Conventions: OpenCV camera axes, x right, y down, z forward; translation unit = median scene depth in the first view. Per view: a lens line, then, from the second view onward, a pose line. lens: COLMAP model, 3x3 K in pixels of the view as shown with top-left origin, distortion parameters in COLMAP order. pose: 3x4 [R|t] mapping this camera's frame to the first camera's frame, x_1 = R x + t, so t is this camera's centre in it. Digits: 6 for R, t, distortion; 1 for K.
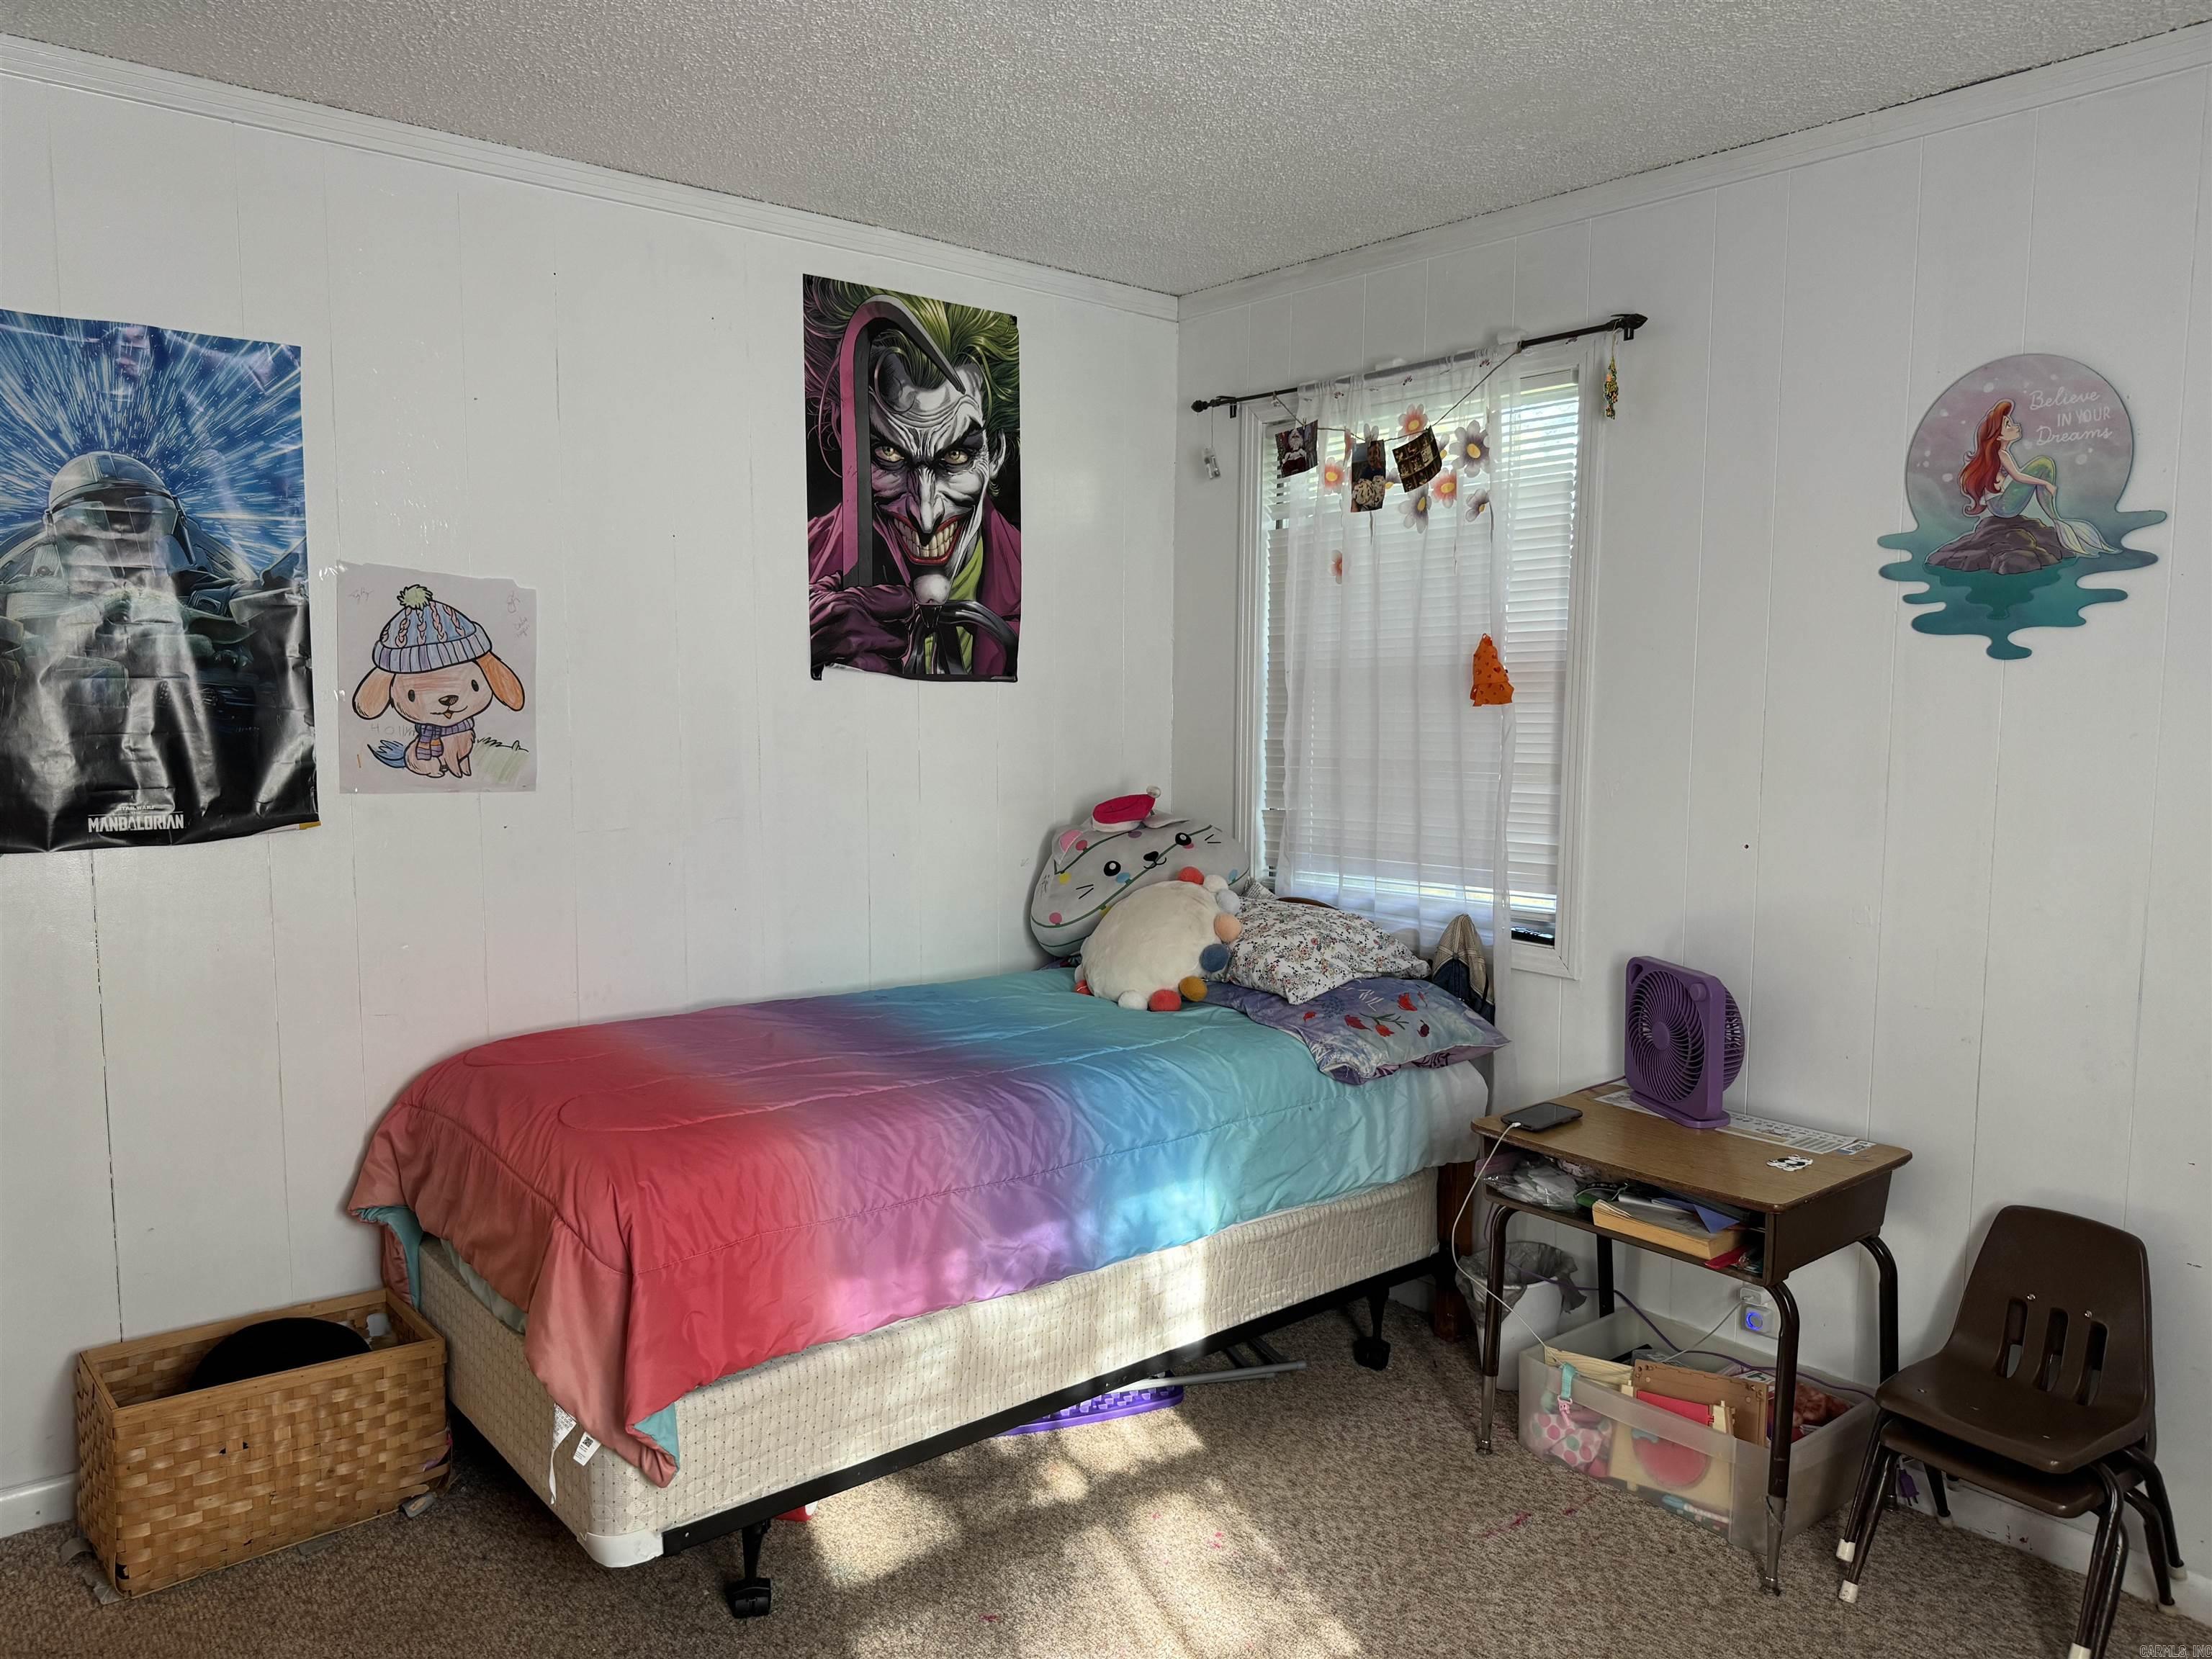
lens RADIAL K [[1577.5, 0, 1106.0], [0, 1577.5, 829.5], [0, 0, 1]] dist [0.135798, -0.252039]
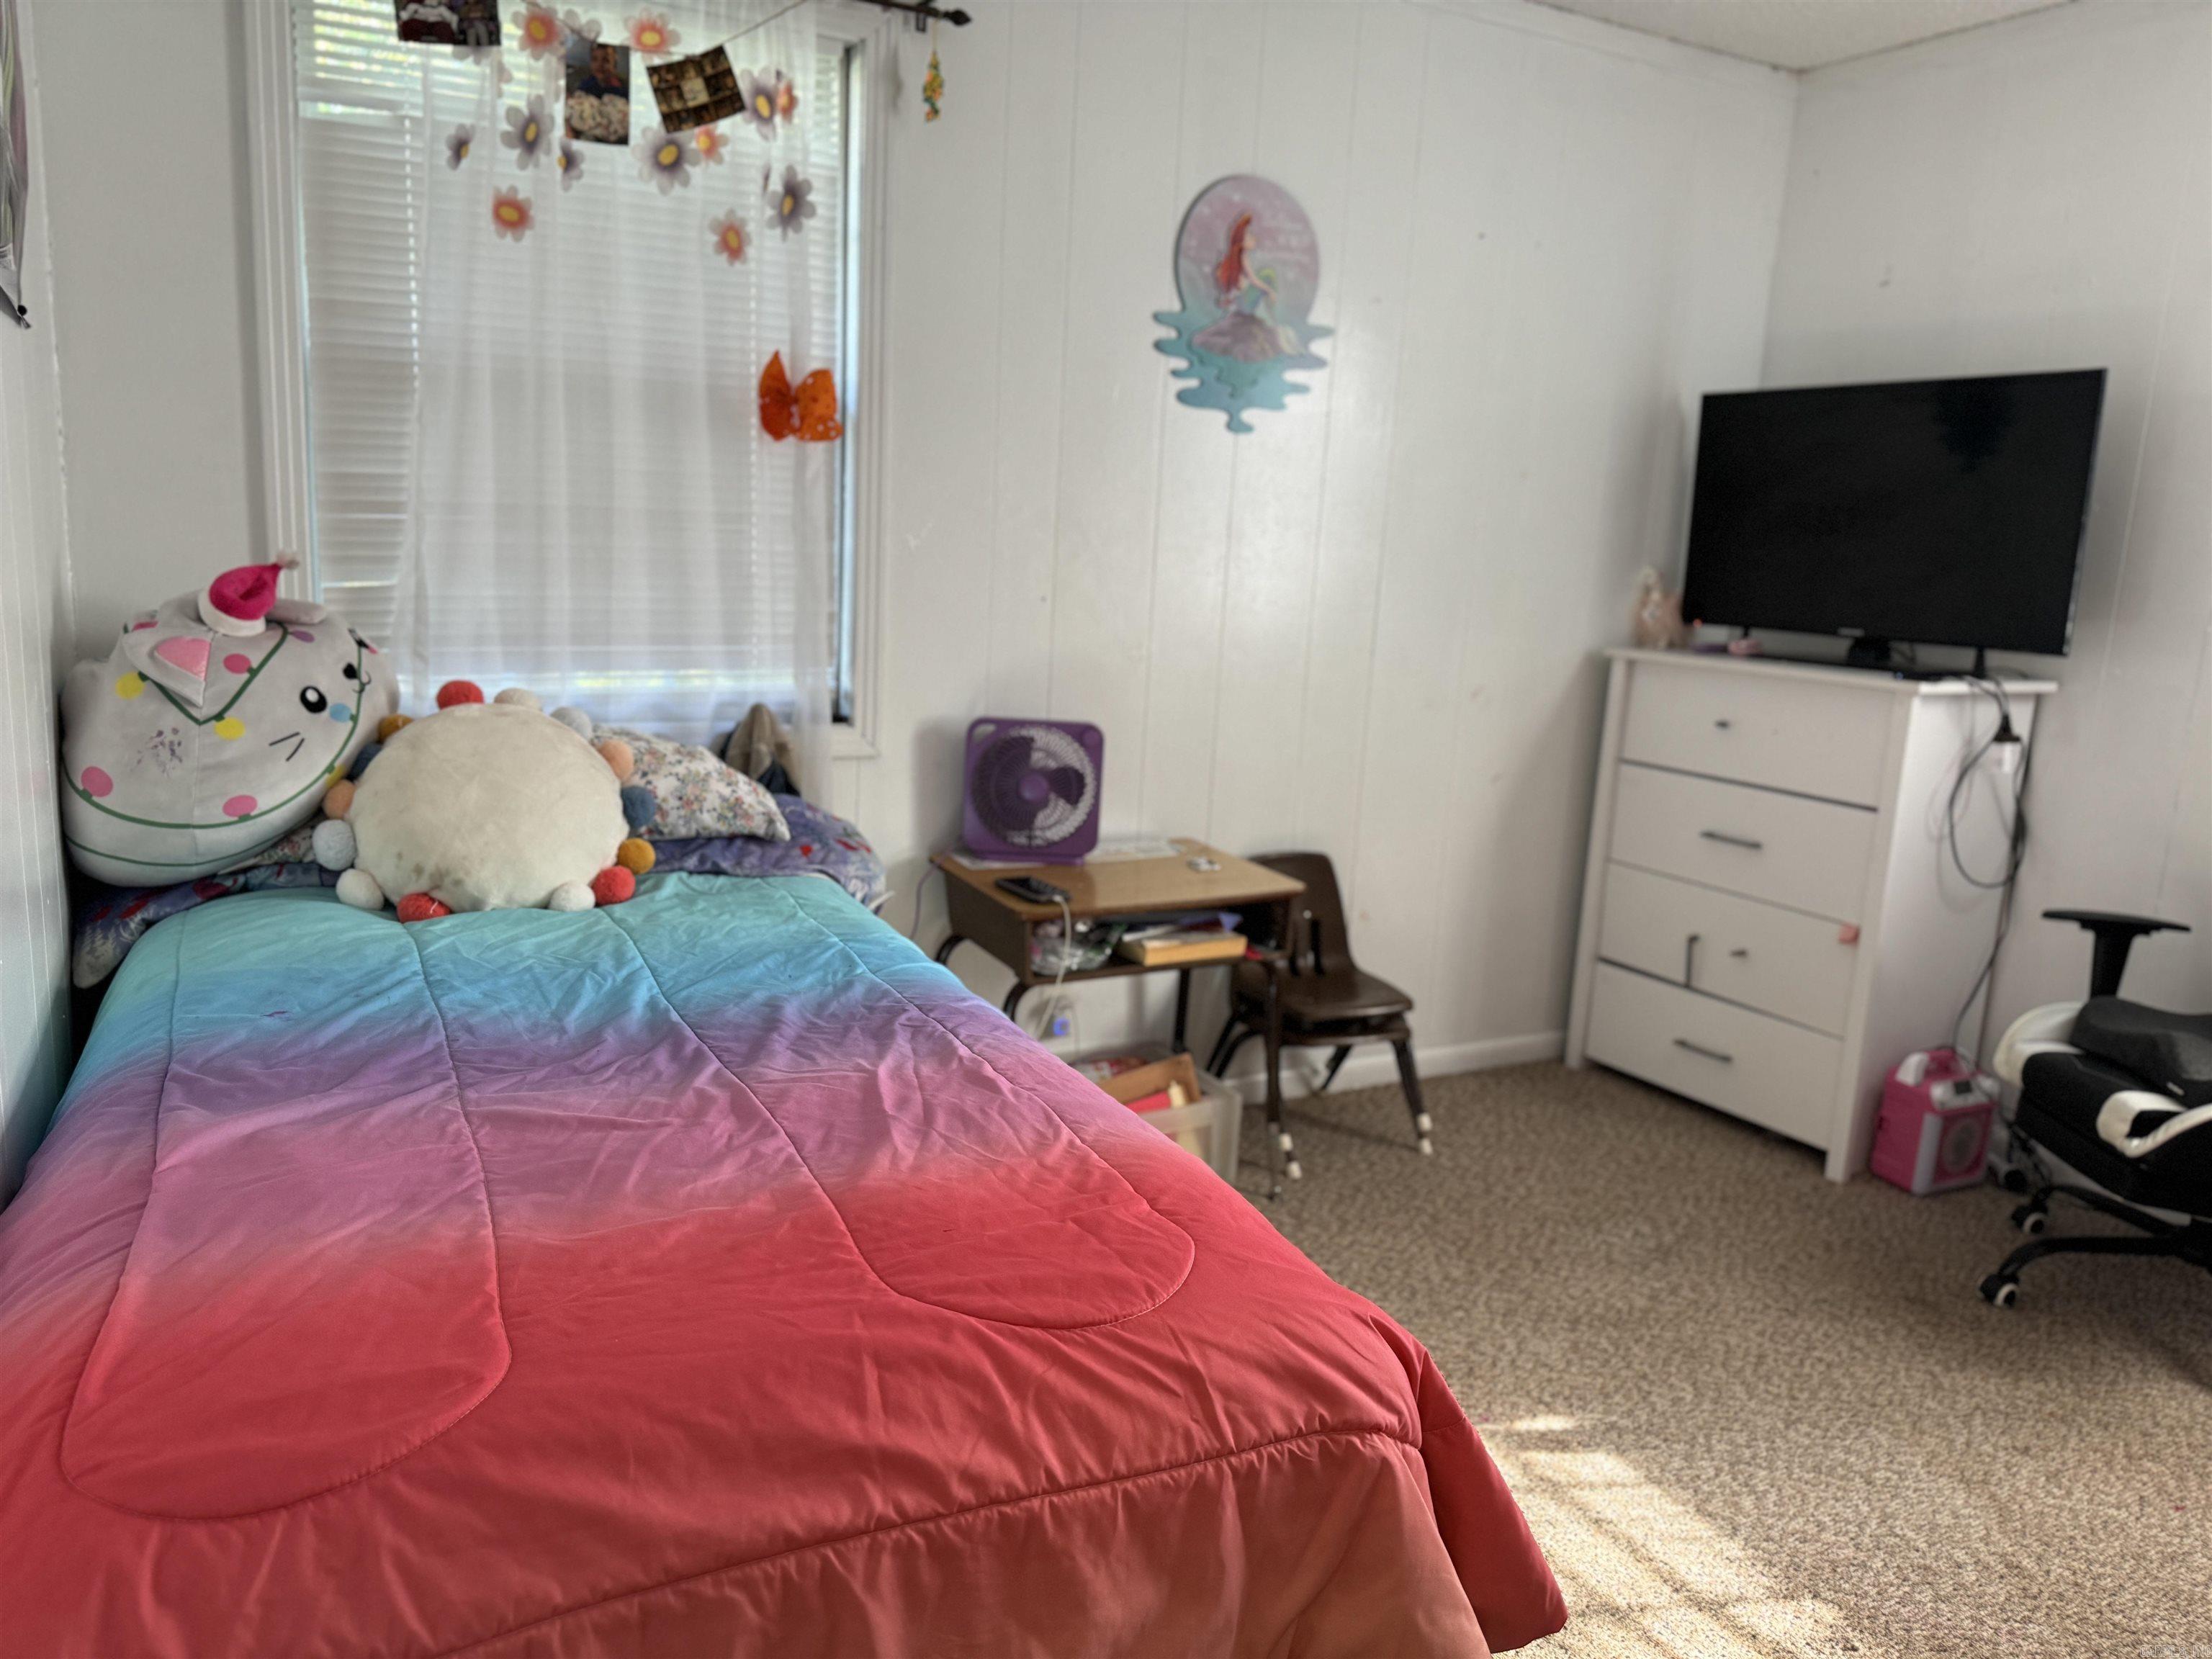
lens RADIAL K [[1577.5, 0, 1106.0], [0, 1577.5, 829.5], [0, 0, 1]] dist [0.135798, -0.252039]
pose [[0.171170, -0.187739, 0.967189, -0.708963], [0.039250, 0.982197, 0.183706, -0.033152], [-0.984459, 0.006517, 0.175491, 0.871624]]
